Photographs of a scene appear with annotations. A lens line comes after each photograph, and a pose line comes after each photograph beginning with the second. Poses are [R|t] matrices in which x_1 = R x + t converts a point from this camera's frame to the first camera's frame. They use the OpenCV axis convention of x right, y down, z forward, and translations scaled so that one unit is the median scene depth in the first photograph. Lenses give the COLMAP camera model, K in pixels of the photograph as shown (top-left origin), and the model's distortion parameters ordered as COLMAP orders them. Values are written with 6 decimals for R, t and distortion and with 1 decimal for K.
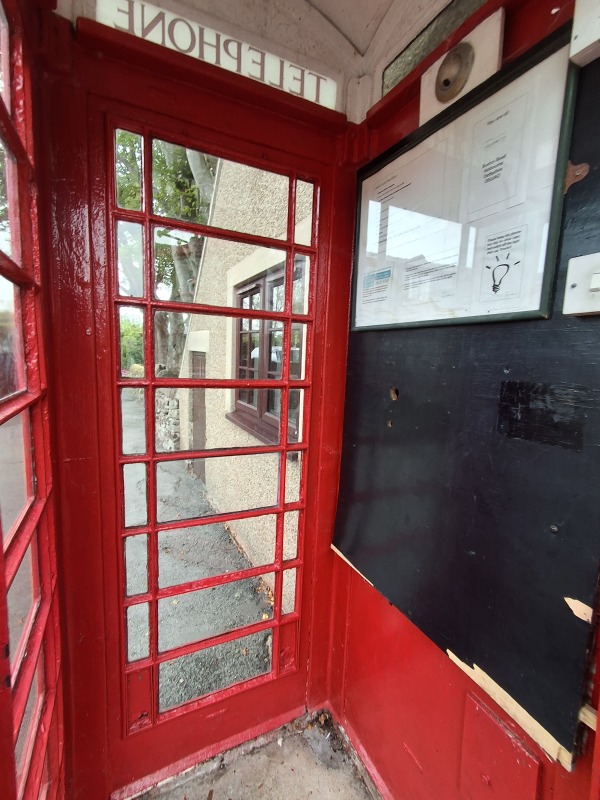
lens RADIAL K [[362.4, 0, 300.0], [0, 362.4, 400.0], [0, 0, 1]] dist [0.000136, 0.000013]
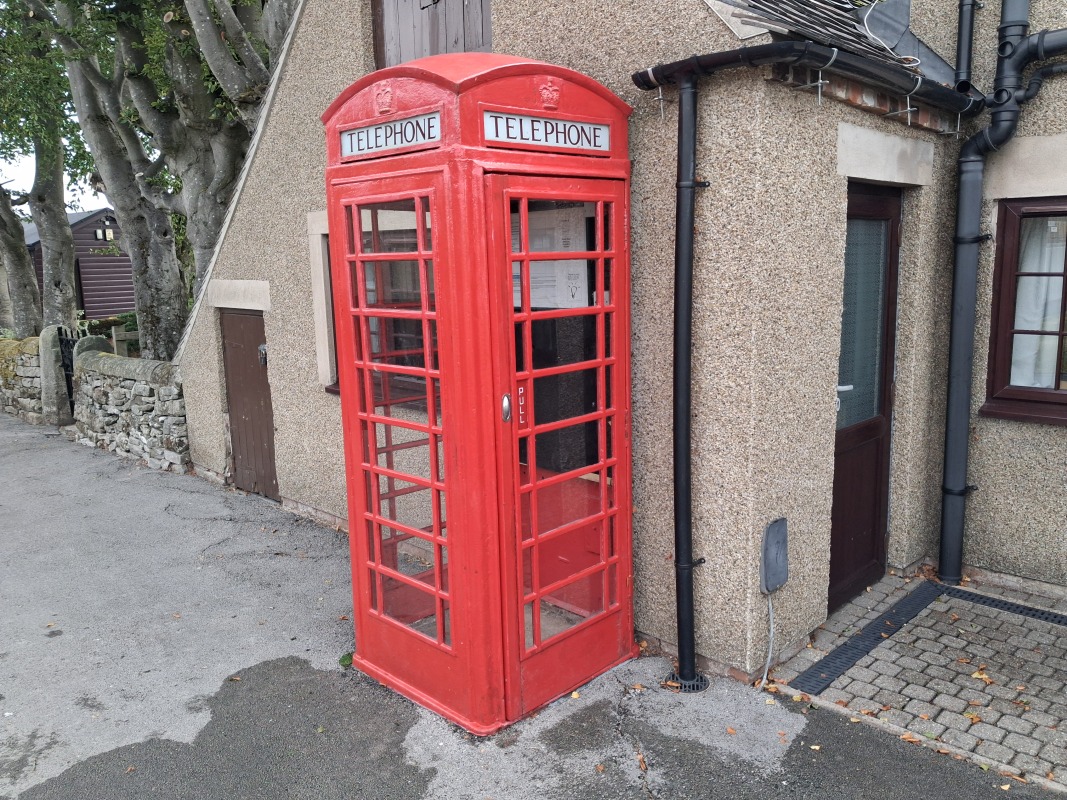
lens RADIAL K [[838.8, 0, 550.1], [0, 838.8, 403.4], [0, 0, 1]] dist [0.044873, -0.065365]
pose [[0.943867, -0.116196, 0.309215, -0.219314], [0.100072, 0.992684, 0.067564, -0.002492], [-0.314804, -0.032827, 0.948589, -0.670224]]
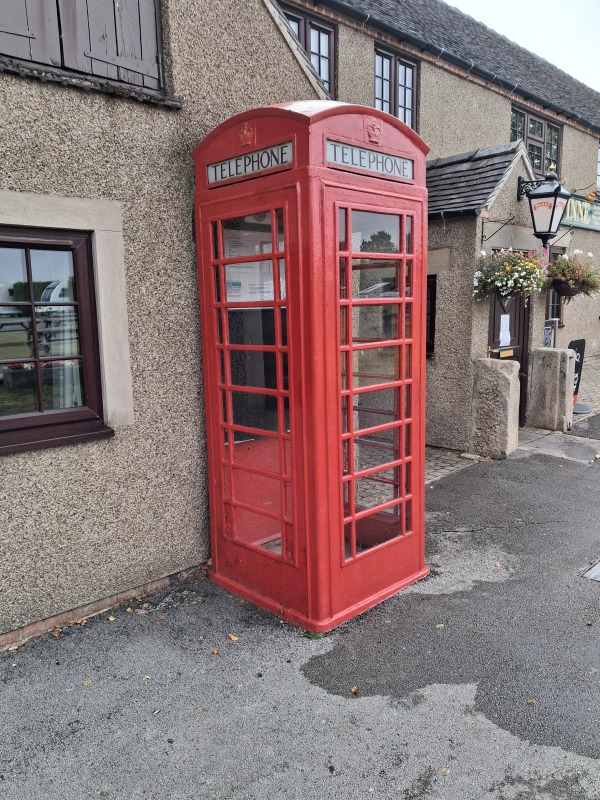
lens RADIAL K [[628.9, 0, 292.1], [0, 628.9, 421.8], [0, 0, 1]] dist [0.044873, -0.065365]
pose [[-0.300907, -0.197433, 0.932992, -0.823293], [0.135208, 0.959620, 0.246675, -0.111131], [-0.944020, 0.200374, -0.262062, 0.466465]]
